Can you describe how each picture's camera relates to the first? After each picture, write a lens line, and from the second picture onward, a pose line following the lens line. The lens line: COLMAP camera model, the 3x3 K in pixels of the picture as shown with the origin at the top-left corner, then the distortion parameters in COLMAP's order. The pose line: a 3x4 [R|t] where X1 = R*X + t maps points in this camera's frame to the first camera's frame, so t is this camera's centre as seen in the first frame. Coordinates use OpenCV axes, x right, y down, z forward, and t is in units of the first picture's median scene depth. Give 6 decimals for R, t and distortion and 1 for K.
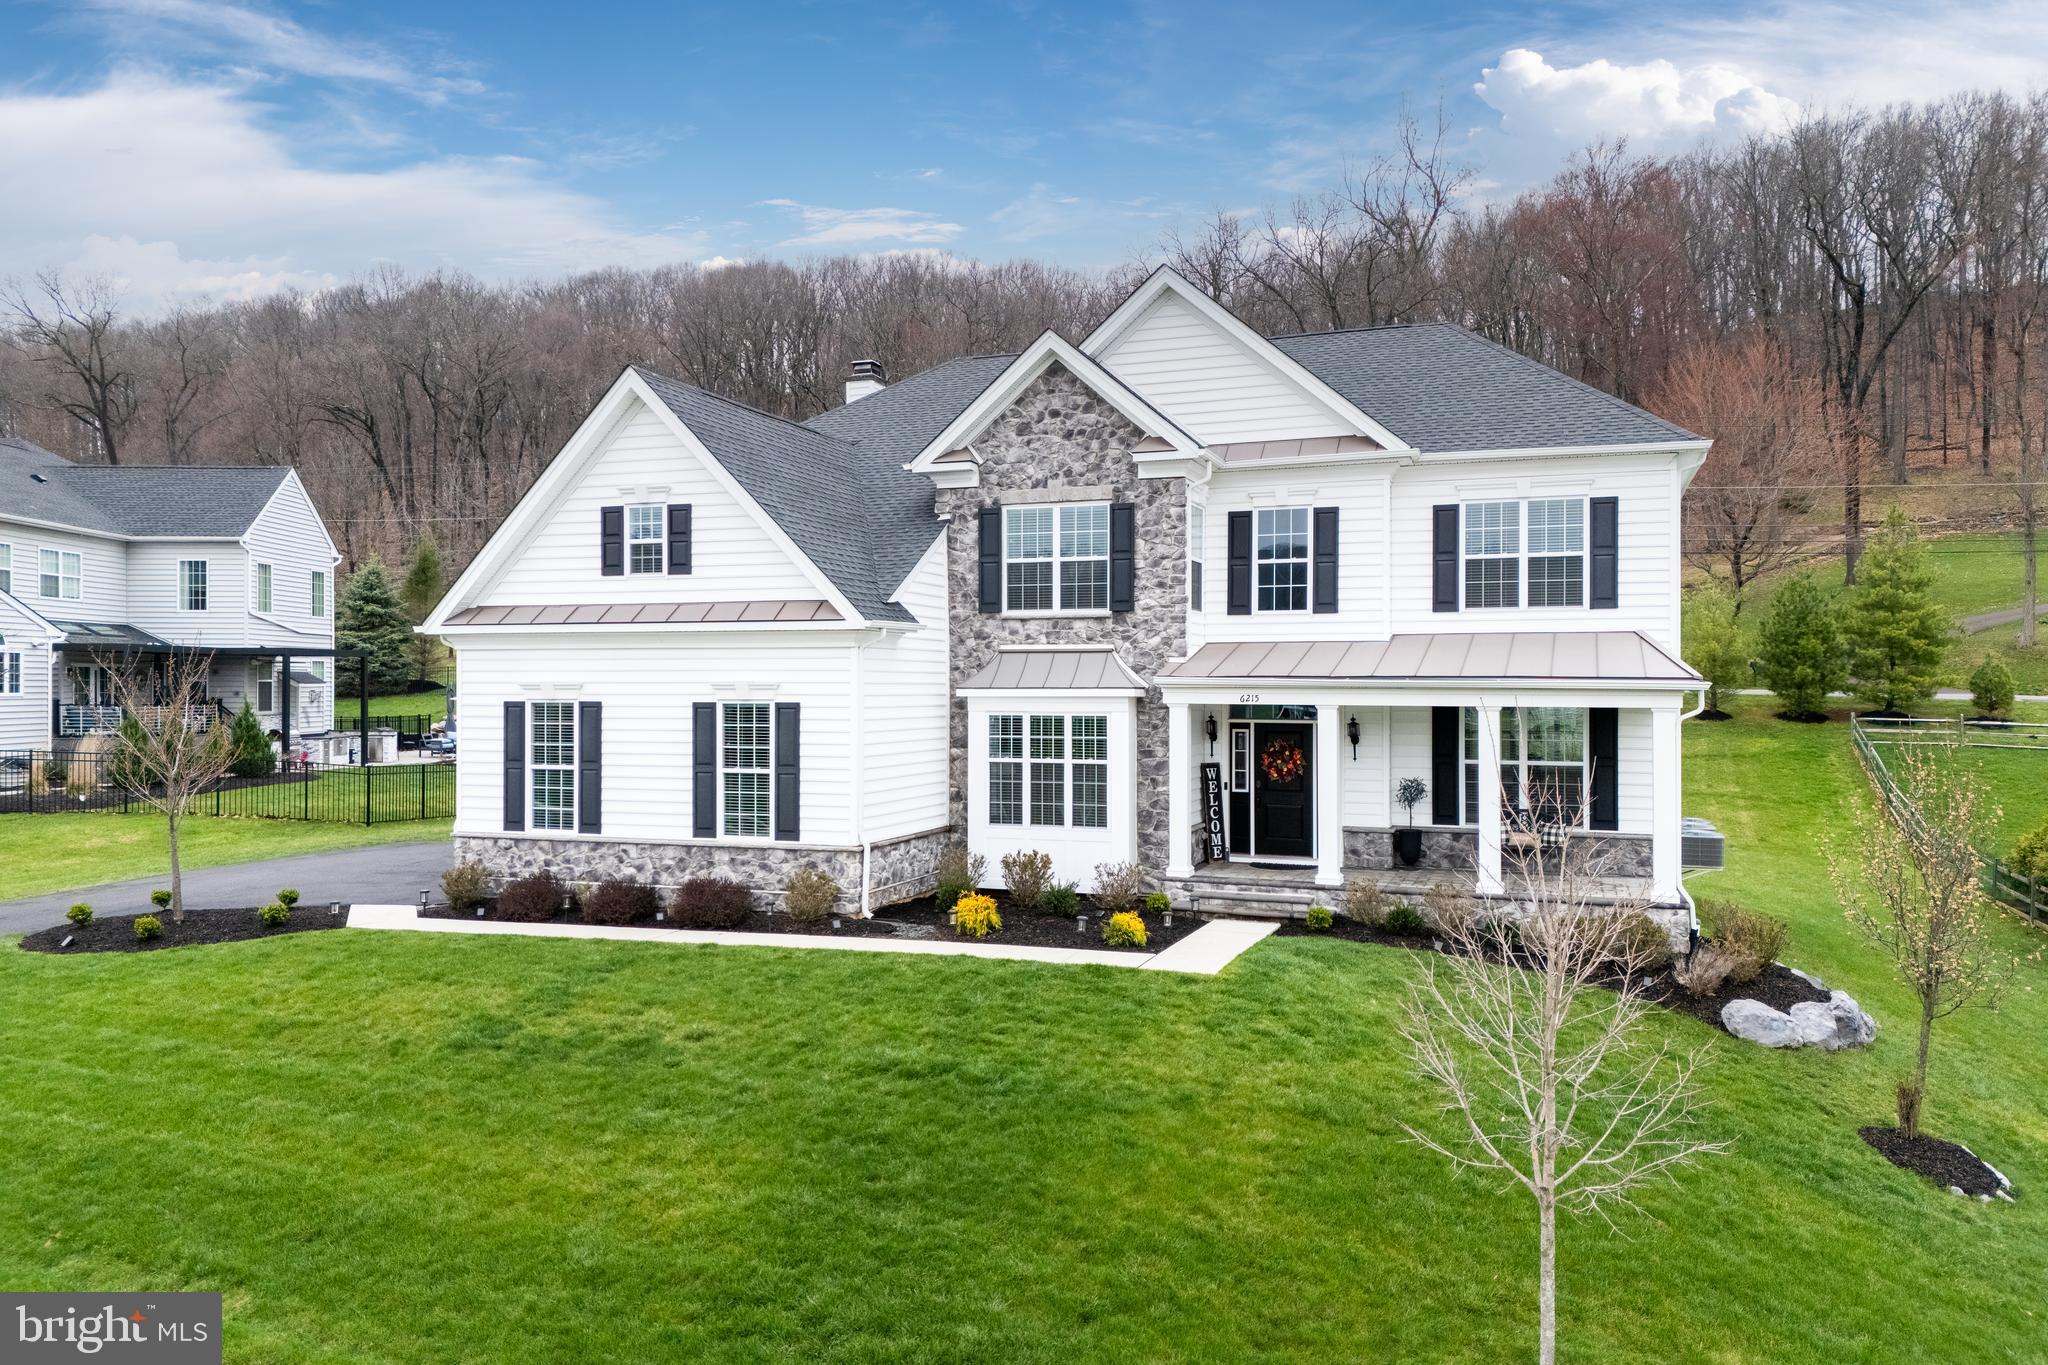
lens RADIAL K [[1501.6, 0, 1021.9], [0, 1501.6, 692.1], [0, 0, 1]] dist [0.103730, -0.184398]
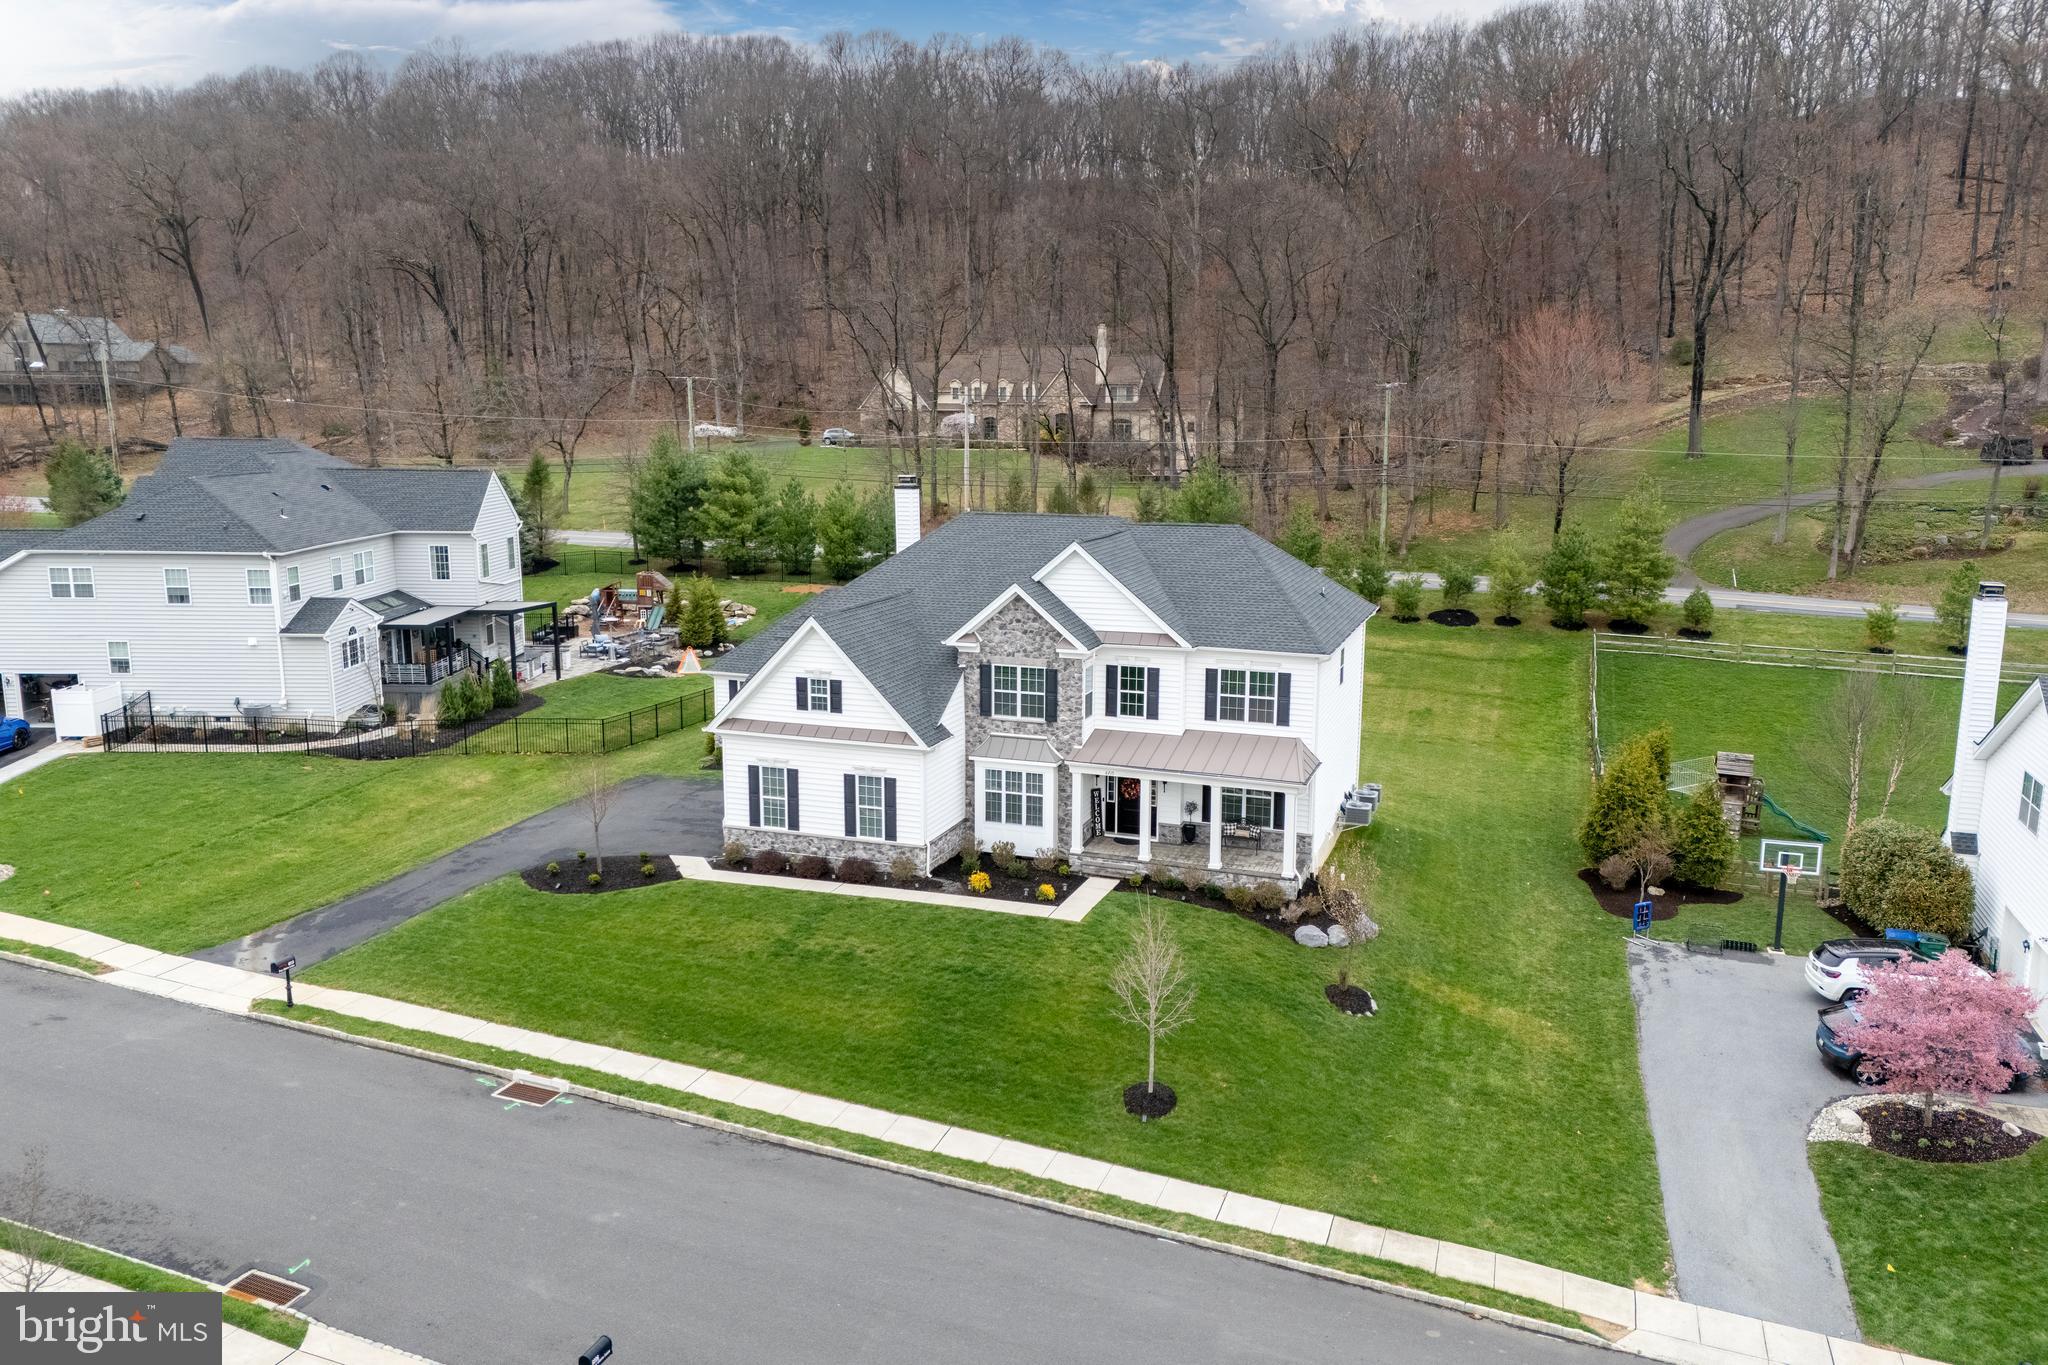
lens RADIAL K [[1480.0, 0, 1024.0], [0, 1480.0, 682.5], [0, 0, 1]] dist [0.099114, -0.097299]
pose [[0.999975, 0.002460, 0.006649, 0.017336], [-0.003575, 0.984883, 0.173183, -0.458530], [-0.006123, -0.173203, 0.984867, -0.971085]]
